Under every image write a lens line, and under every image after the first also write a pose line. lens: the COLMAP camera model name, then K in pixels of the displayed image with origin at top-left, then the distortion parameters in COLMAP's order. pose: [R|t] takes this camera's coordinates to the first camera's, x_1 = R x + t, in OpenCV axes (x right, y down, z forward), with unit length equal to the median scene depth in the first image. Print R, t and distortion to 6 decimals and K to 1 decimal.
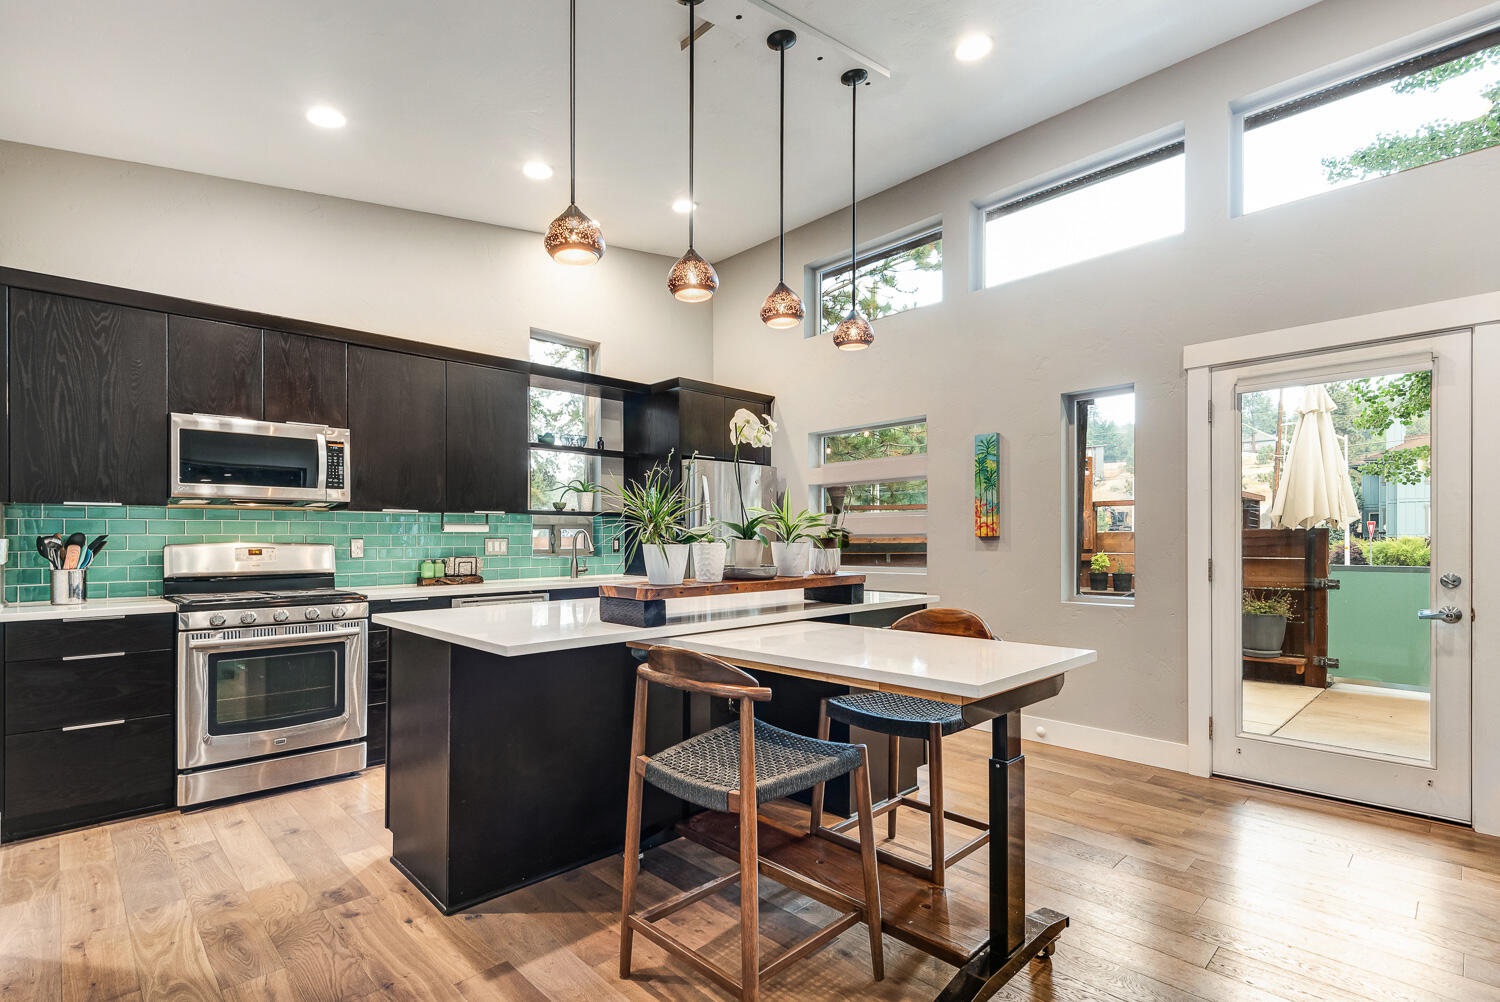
lens RADIAL K [[714.6, 0, 727.3], [0, 714.6, 536.5], [0, 0, 1]] dist [0.026771, -0.009970]
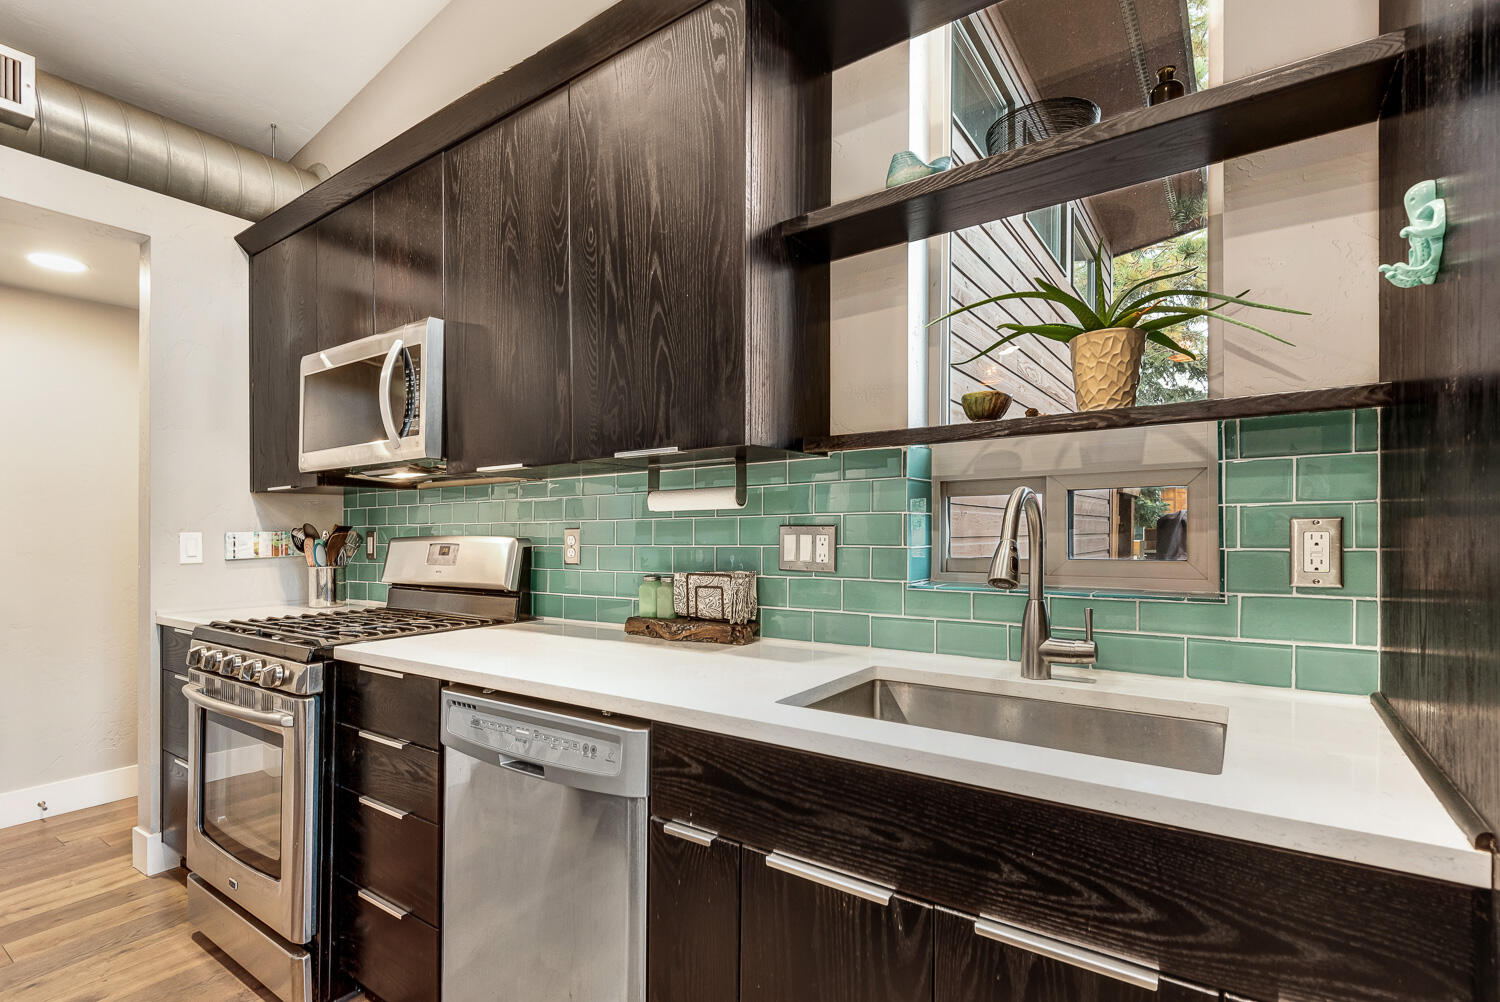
lens RADIAL K [[714.6, 0, 744.4], [0, 714.6, 514.7], [0, 0, 1]] dist [0.026771, -0.009970]
pose [[0.199403, -0.006162, -0.979898, 0.018504], [0.016463, 0.999860, -0.002938, -0.002015], [0.979779, -0.015546, 0.199476, 0.900349]]
